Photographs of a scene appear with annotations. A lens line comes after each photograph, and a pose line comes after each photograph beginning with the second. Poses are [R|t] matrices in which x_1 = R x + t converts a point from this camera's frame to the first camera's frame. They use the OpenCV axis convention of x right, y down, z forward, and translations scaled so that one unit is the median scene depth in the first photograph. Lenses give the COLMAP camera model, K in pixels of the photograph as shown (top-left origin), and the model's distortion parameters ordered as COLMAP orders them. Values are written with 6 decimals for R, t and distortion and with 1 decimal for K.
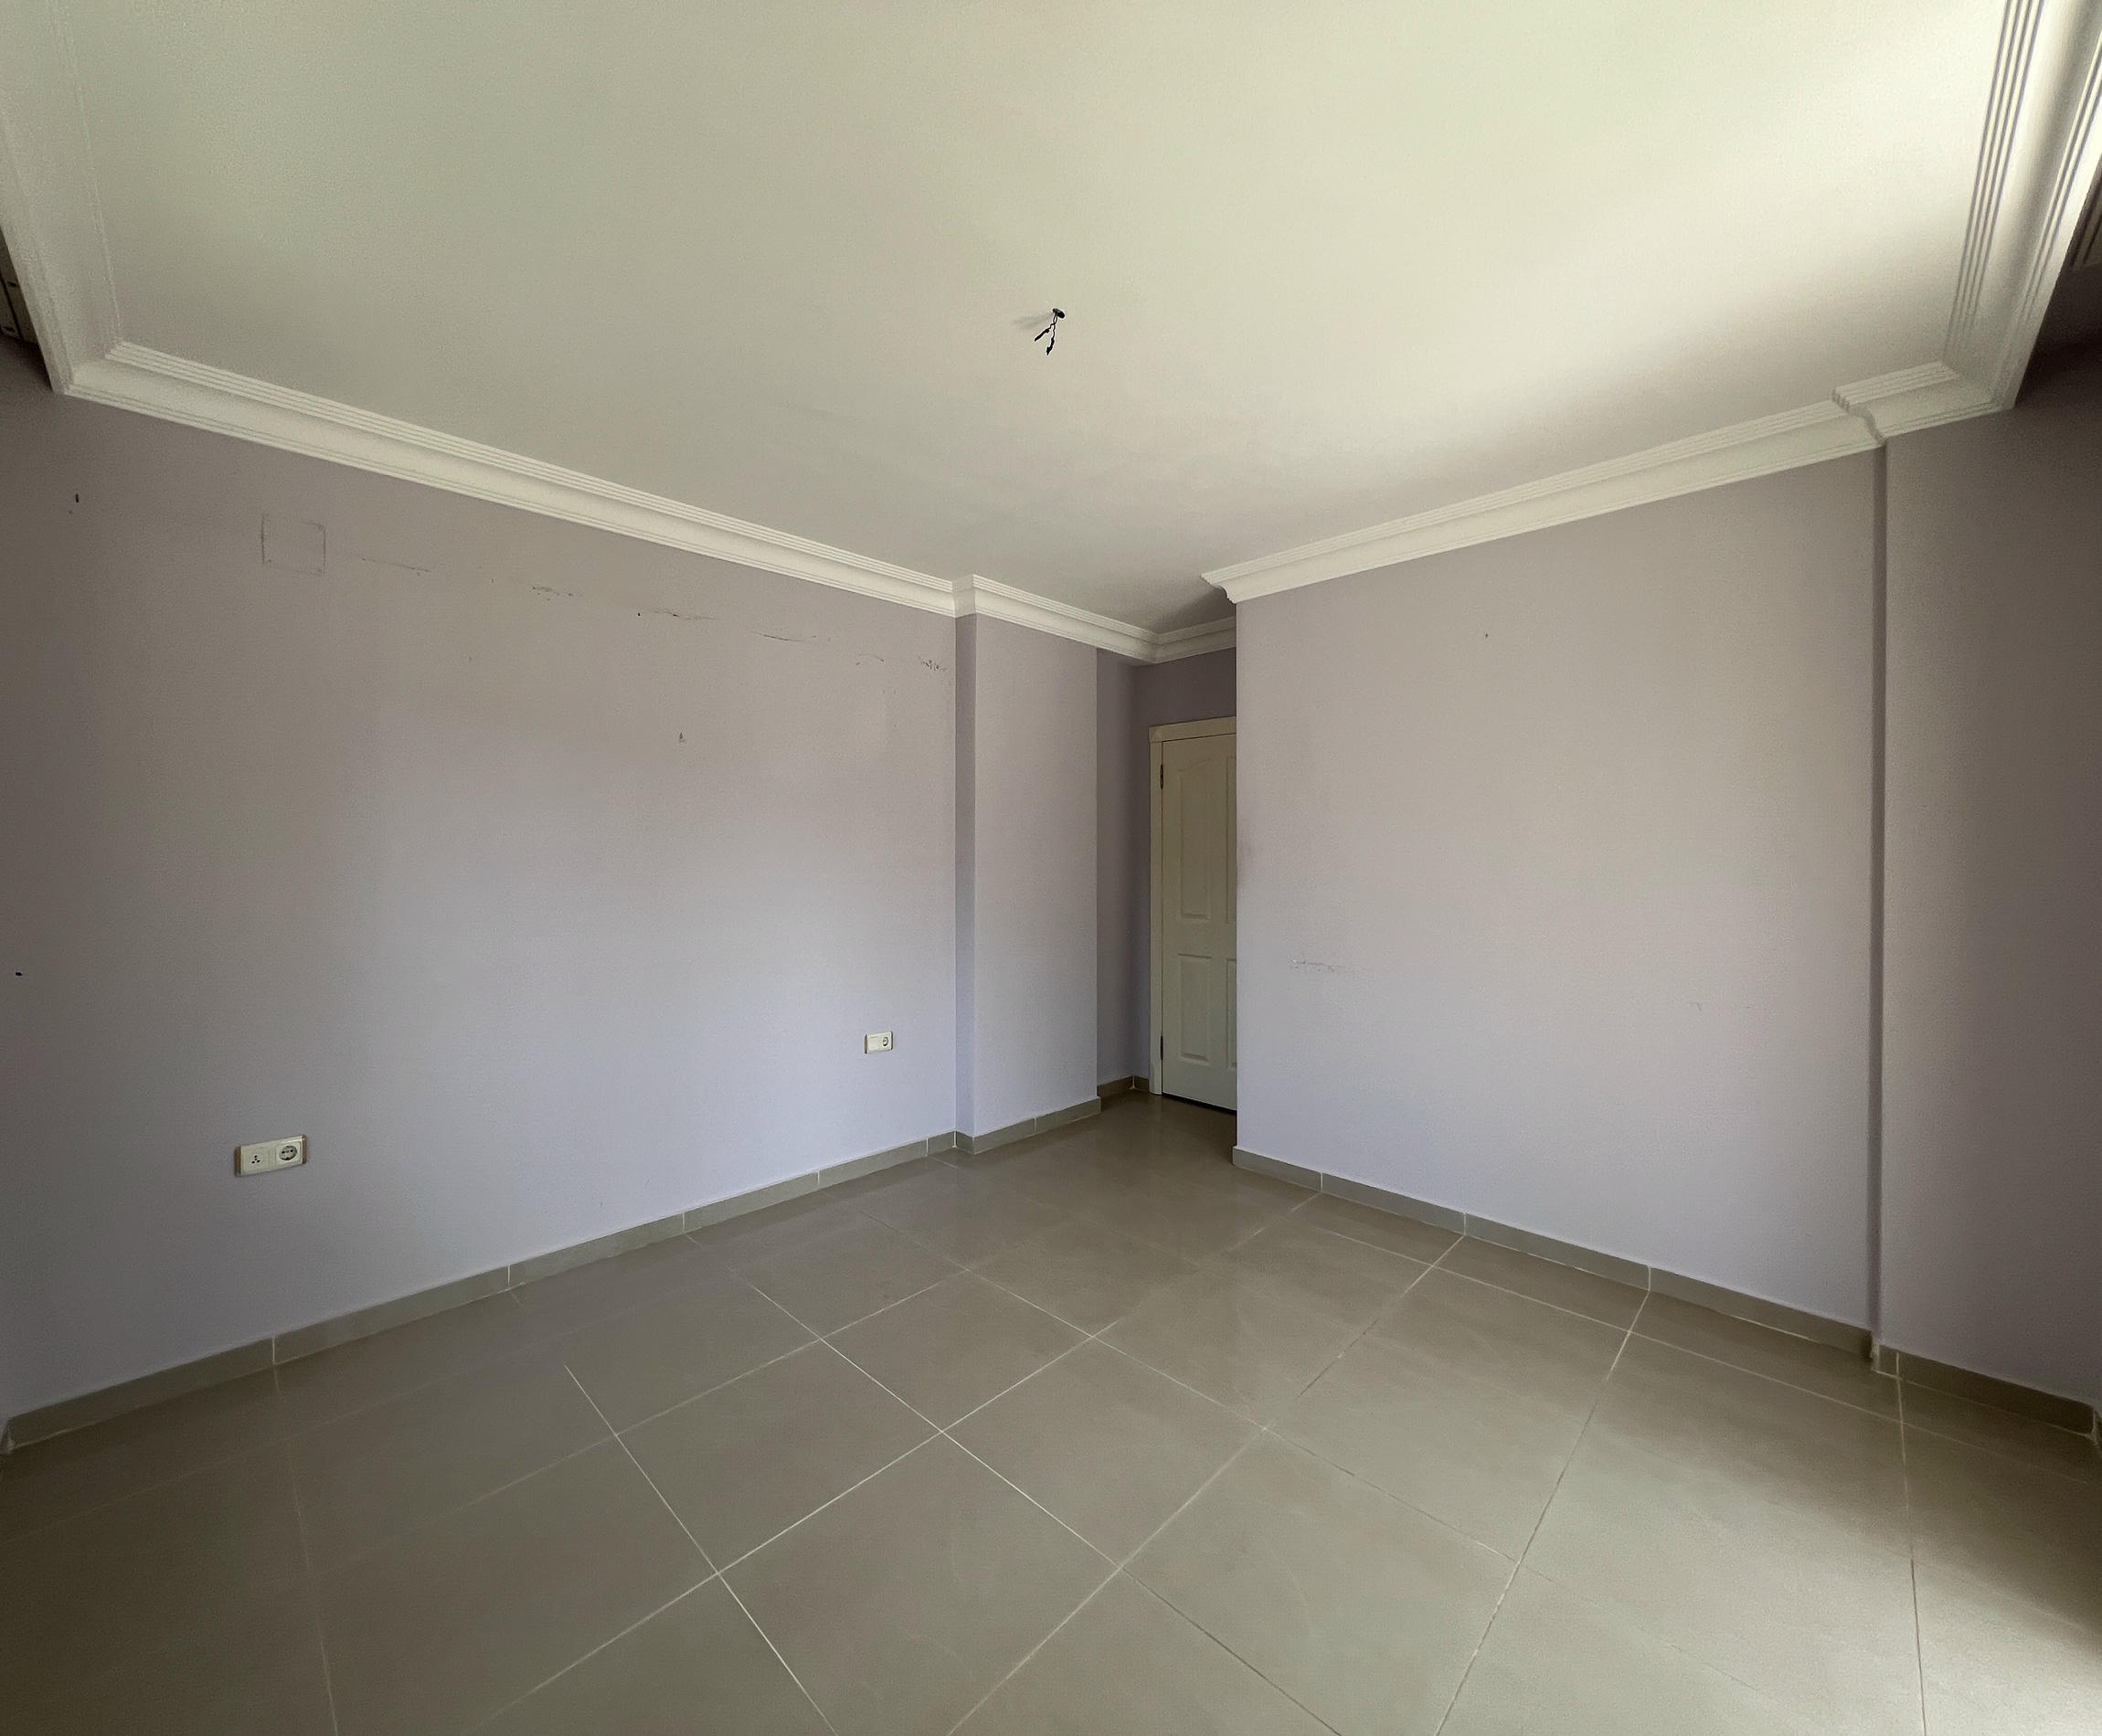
lens RADIAL K [[838.9, 0, 1037.7], [0, 838.9, 869.8], [0, 0, 1]] dist [-0.003696, 0.000950]
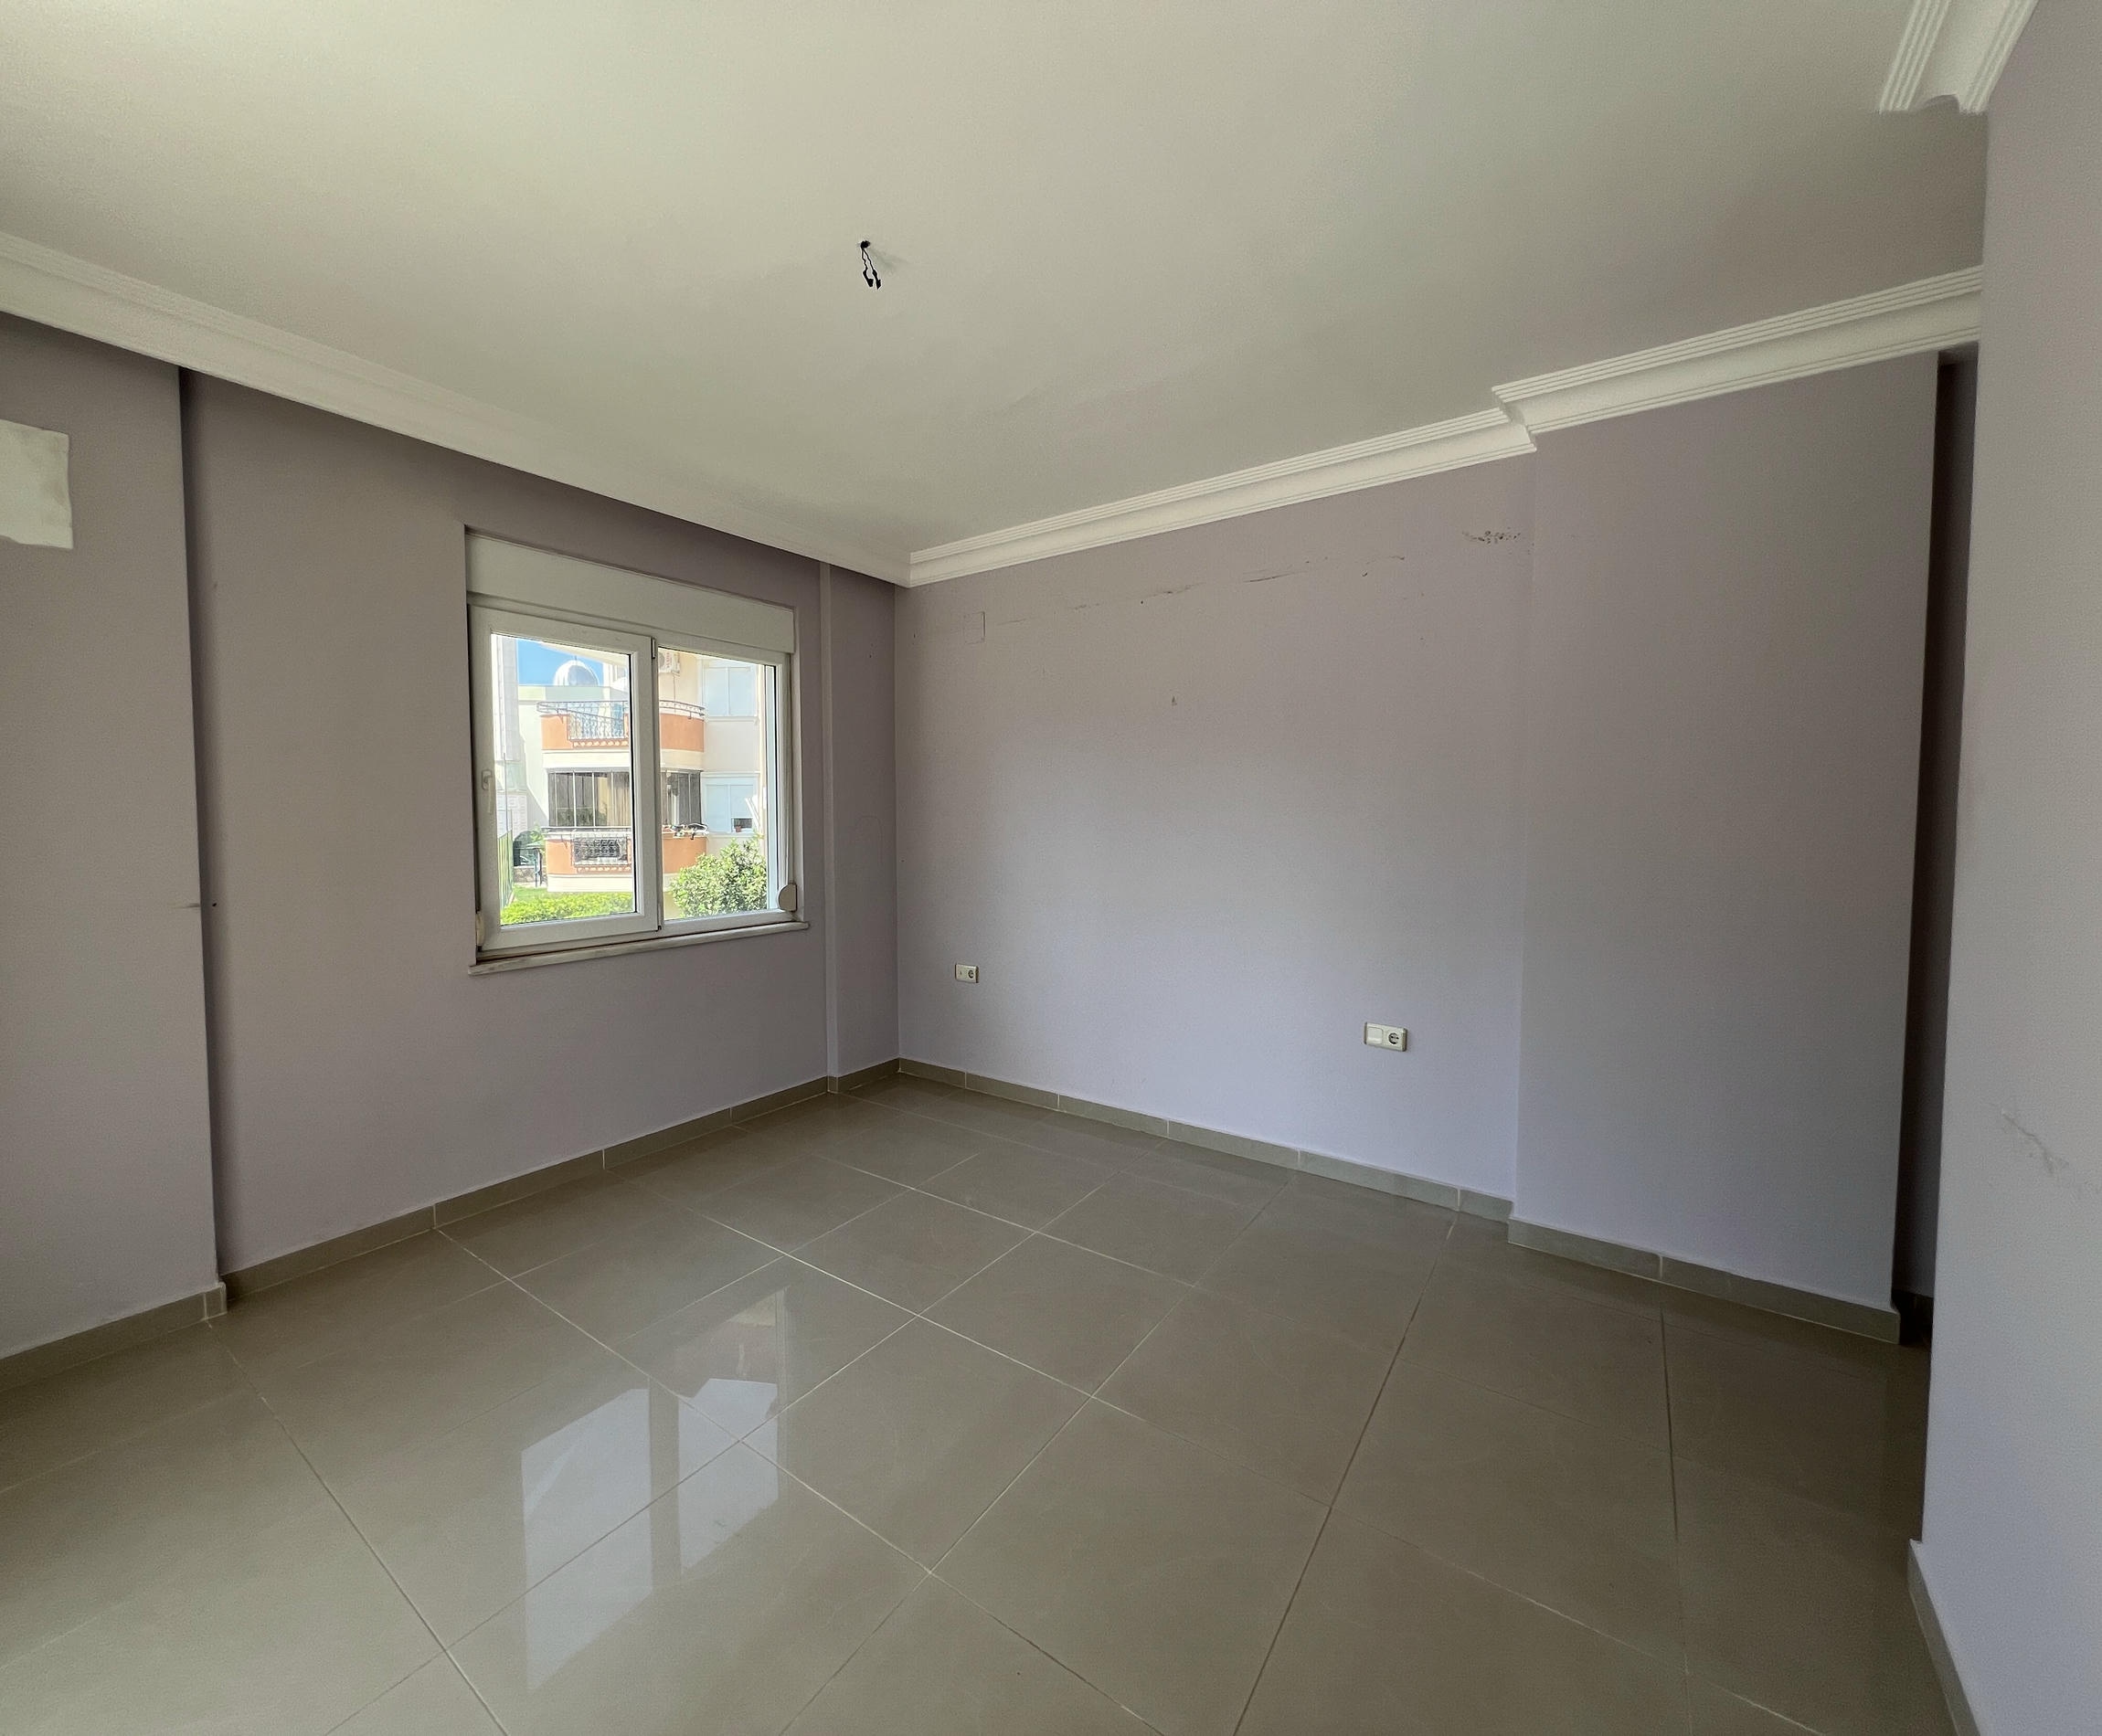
lens RADIAL K [[838.9, 0, 1052.8], [0, 838.9, 866.0], [0, 0, 1]] dist [-0.003696, 0.000950]
pose [[0.164108, 0.069991, -0.983956, 0.554830], [-0.017270, 0.997531, 0.068077, -0.010663], [0.986291, 0.005821, 0.164911, 0.550205]]
